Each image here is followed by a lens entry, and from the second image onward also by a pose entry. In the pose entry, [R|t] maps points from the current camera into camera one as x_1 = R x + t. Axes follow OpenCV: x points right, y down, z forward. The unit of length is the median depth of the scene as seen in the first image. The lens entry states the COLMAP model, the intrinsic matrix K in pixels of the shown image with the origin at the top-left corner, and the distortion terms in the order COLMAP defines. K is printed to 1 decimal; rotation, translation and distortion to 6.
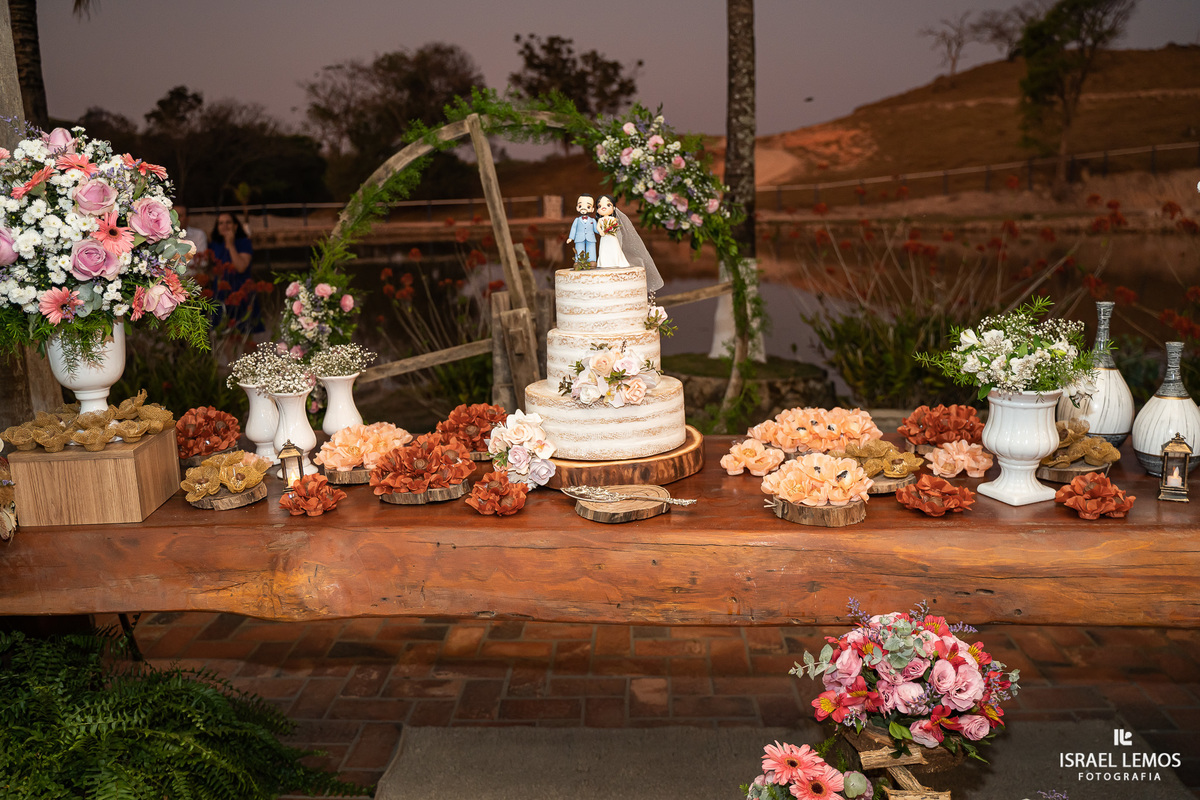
lens RADIAL K [[996.9, 0, 601.0], [0, 996.9, 400.0], [0, 0, 1]] dist [-0.005737, 0.000386]
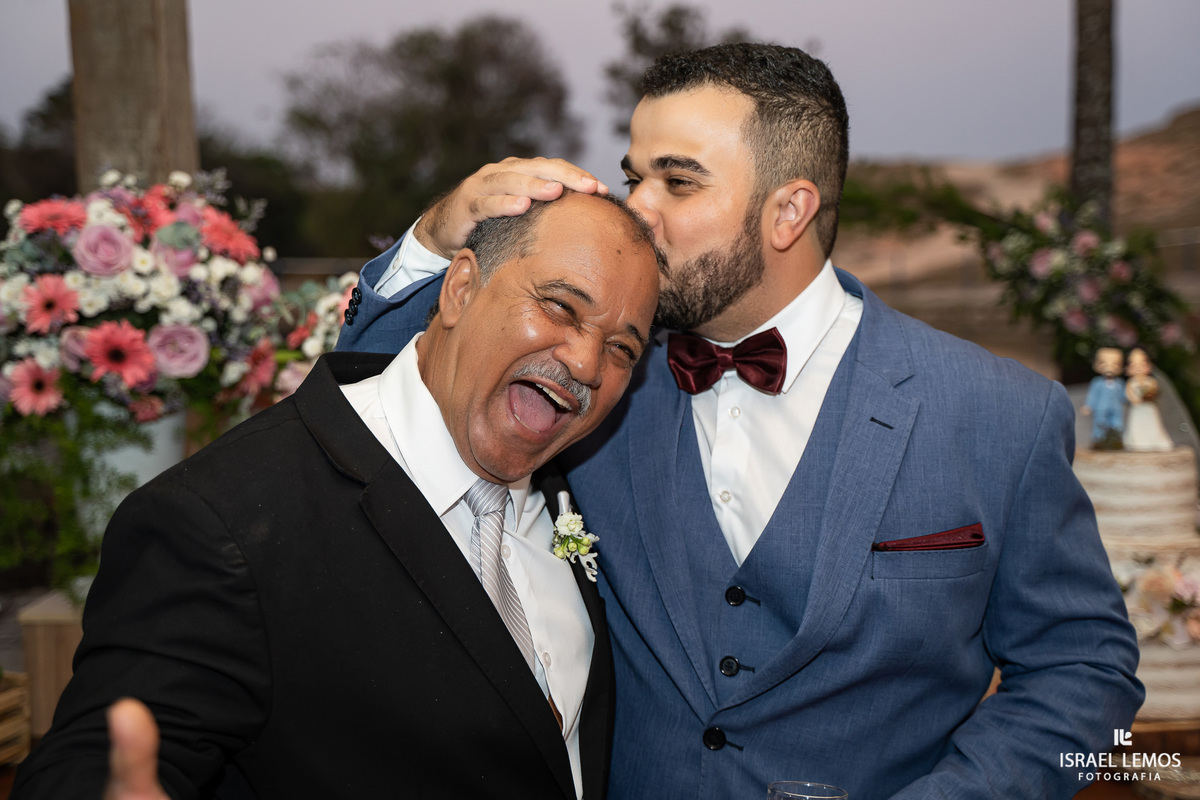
lens RADIAL K [[1628.4, 0, 598.1], [0, 1628.4, 400.7], [0, 0, 1]] dist [0.209978, 0.000000]
pose [[0.996017, 0.025059, -0.085568, -0.304098], [-0.034646, 0.993052, -0.112459, -0.020623], [0.082156, 0.114976, 0.989965, -0.239482]]
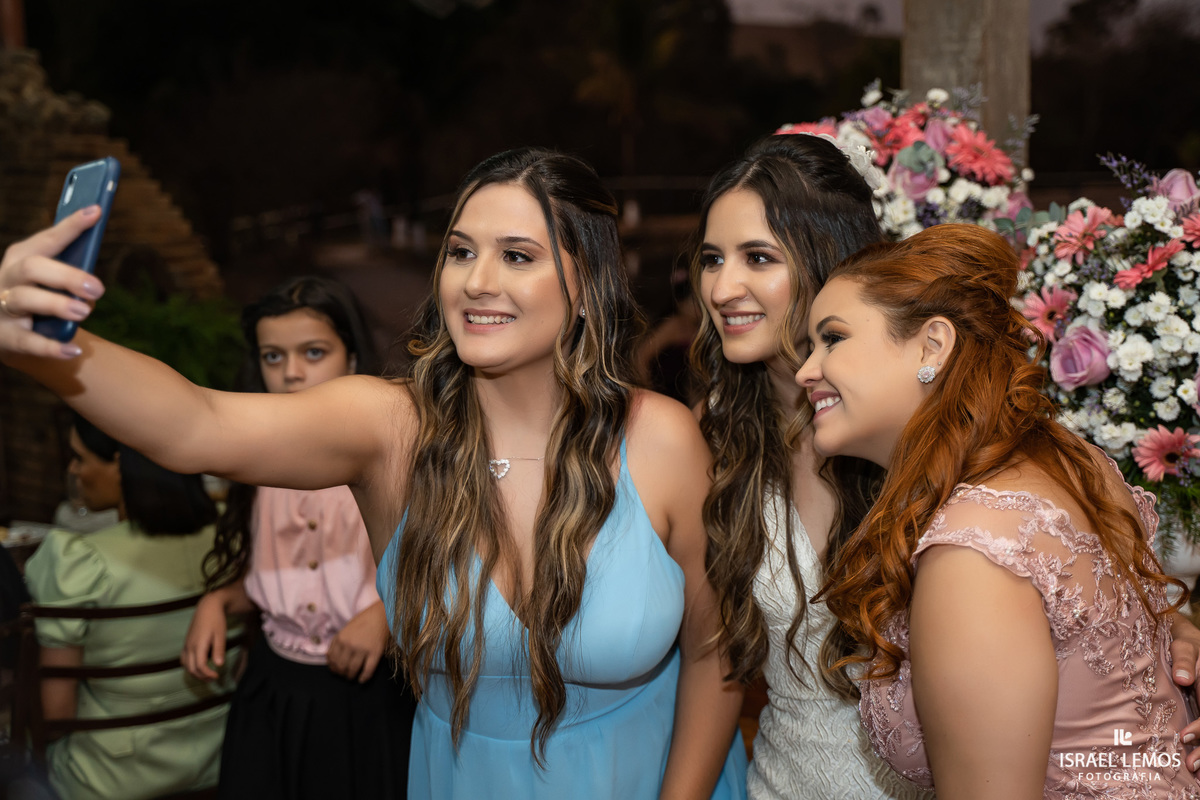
lens RADIAL K [[1628.4, 0, 600.3], [0, 1628.4, 399.5], [0, 0, 1]] dist [0.209978, 0.000000]
pose [[0.782801, 0.102899, -0.613706, -0.157169], [-0.137828, 0.990408, -0.009745, -0.064152], [0.606817, 0.092214, 0.789474, -0.076871]]
